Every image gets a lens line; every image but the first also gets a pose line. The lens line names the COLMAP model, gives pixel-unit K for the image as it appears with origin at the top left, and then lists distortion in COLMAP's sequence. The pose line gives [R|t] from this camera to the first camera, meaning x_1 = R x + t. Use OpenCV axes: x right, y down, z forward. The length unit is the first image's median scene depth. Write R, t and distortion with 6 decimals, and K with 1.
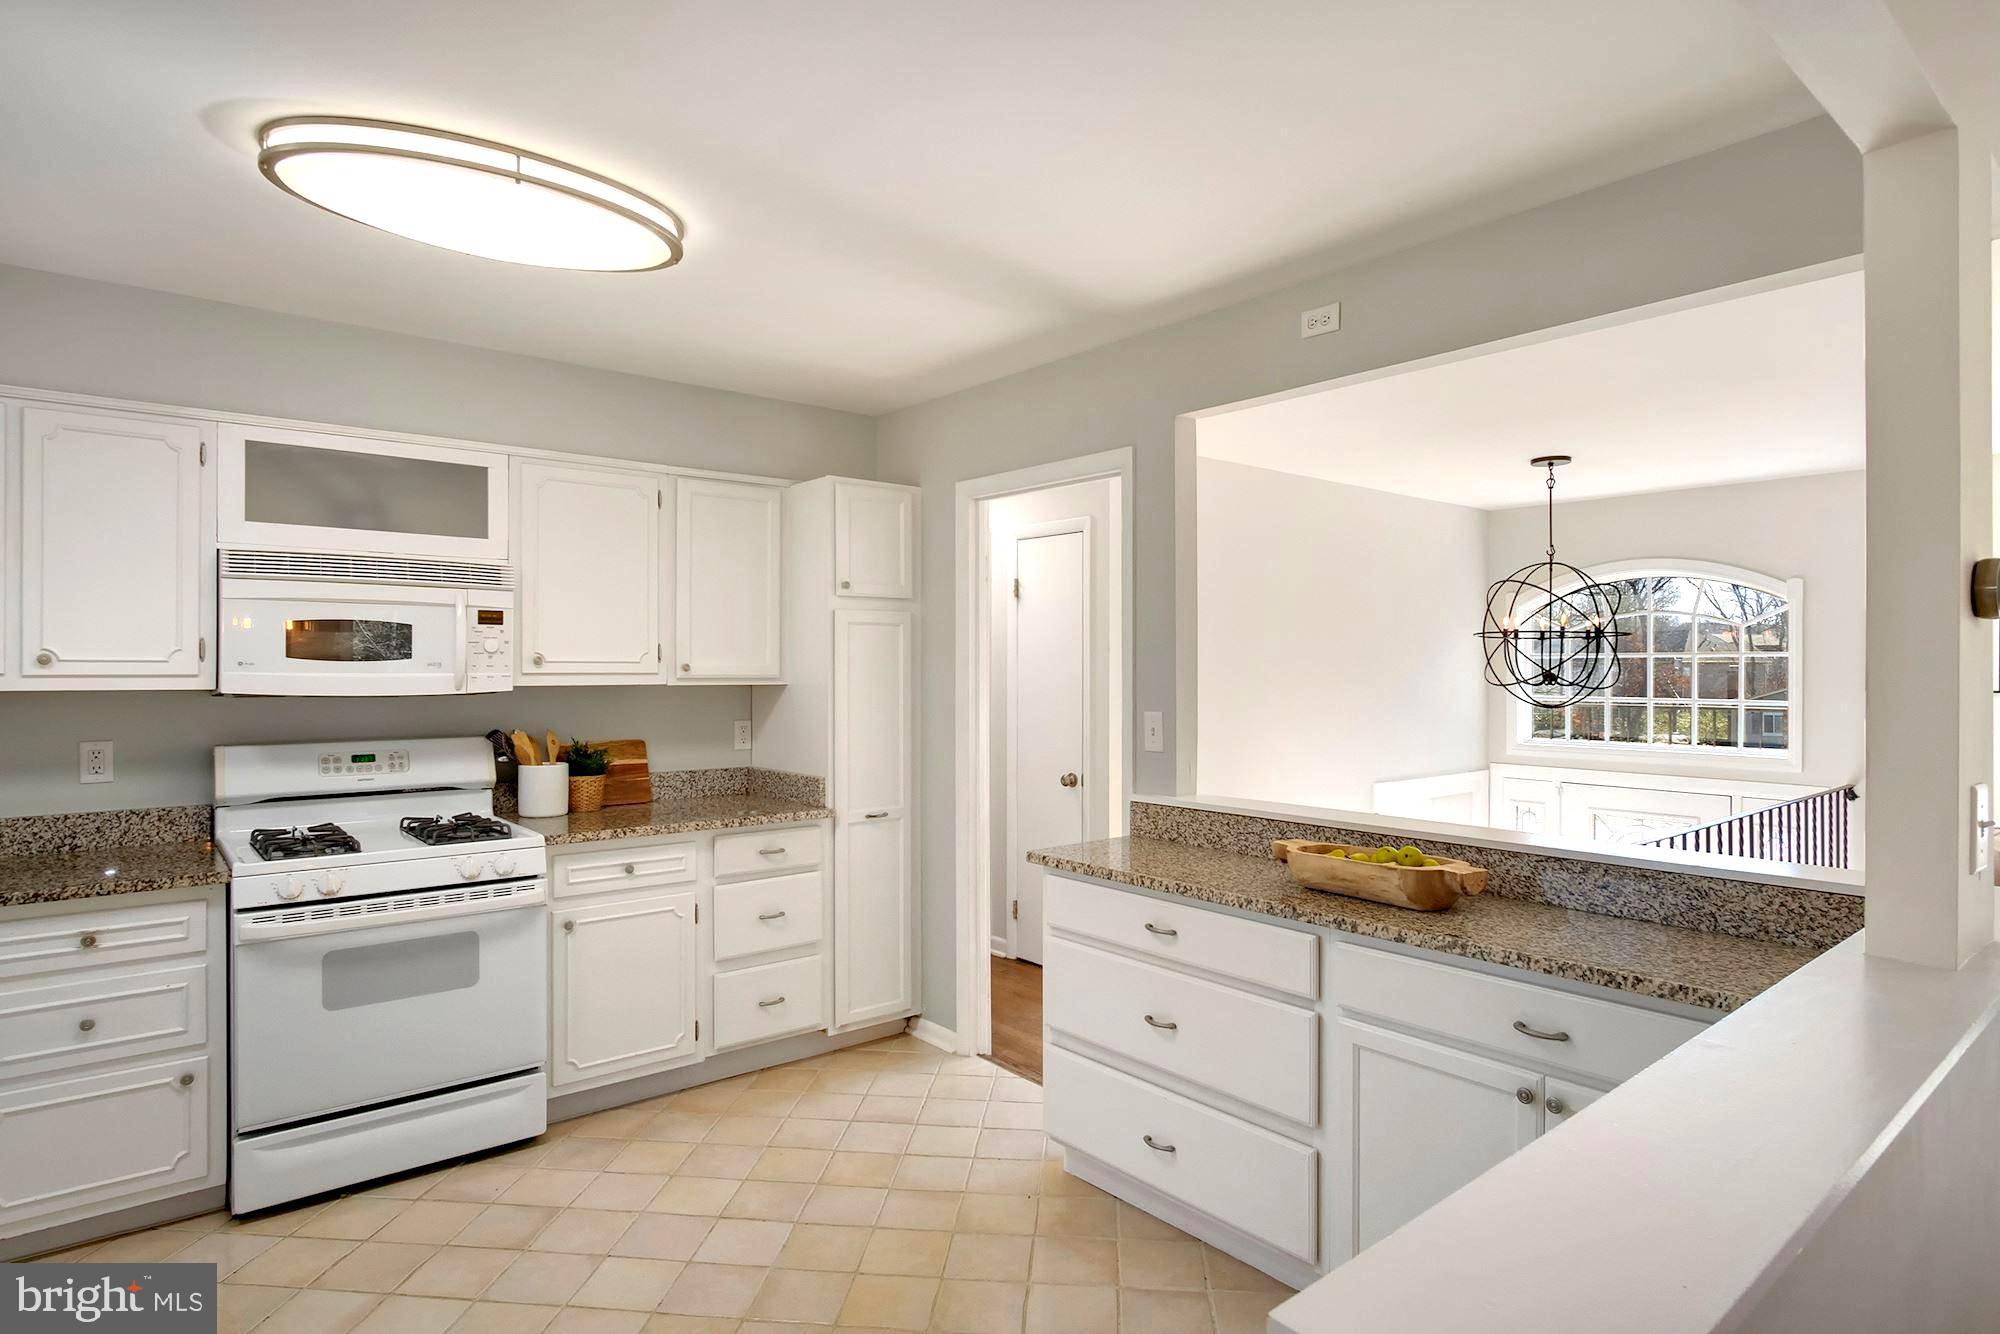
lens RADIAL K [[1082.3, 0, 1002.3], [0, 1082.3, 667.3], [0, 0, 1]] dist [-0.027950, -0.000168]
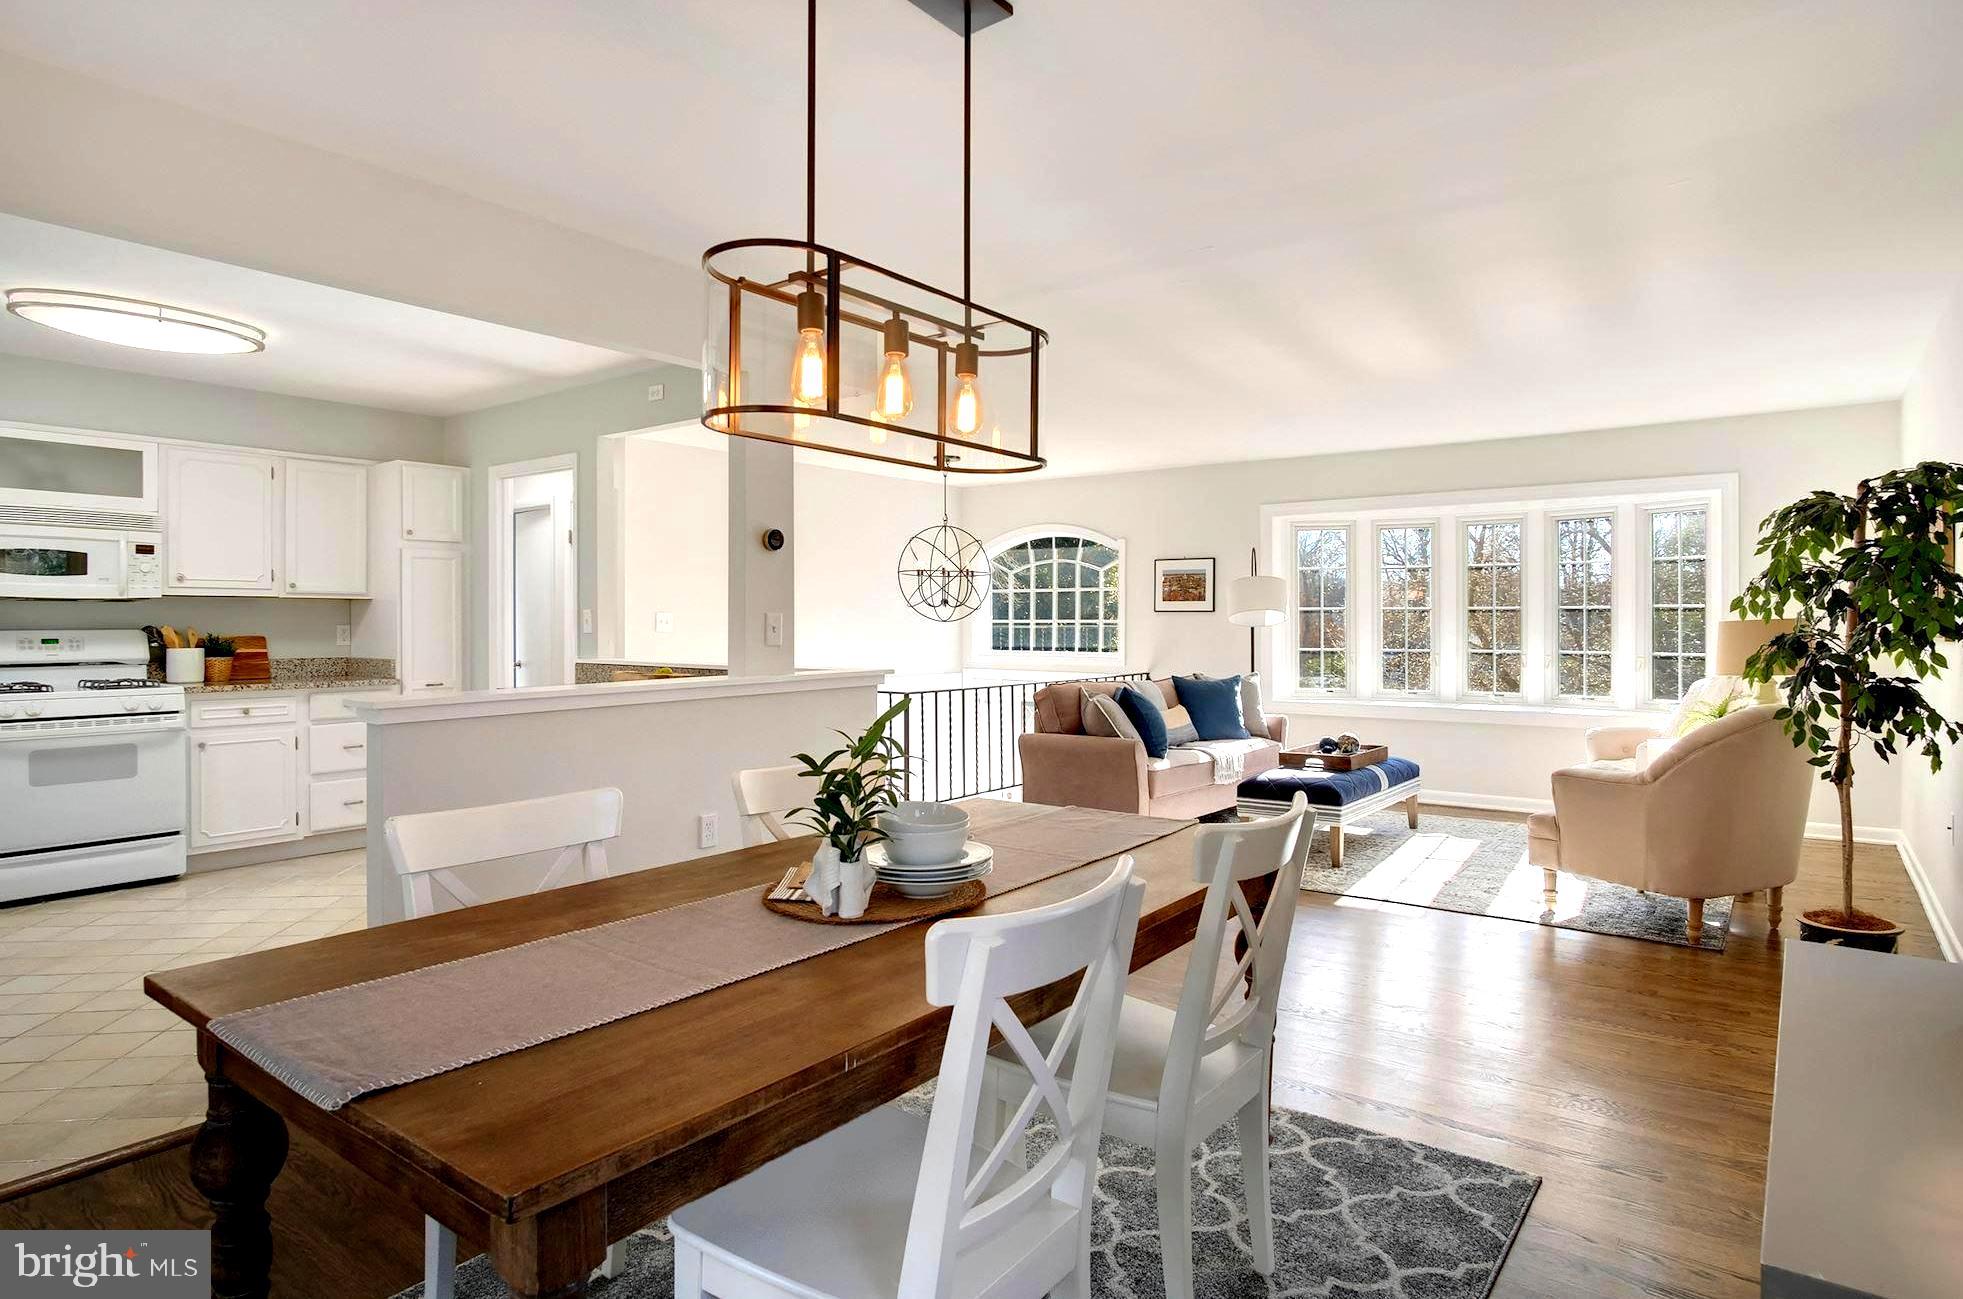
lens RADIAL K [[1074.7, 0, 1007.1], [0, 1074.7, 629.8], [0, 0, 1]] dist [-0.035103, 0.004424]
pose [[0.970985, 0.000763, 0.239138, 0.338638], [-0.003720, 0.999922, 0.011914, 0.043079], [-0.239110, -0.012458, 0.970913, -0.707227]]
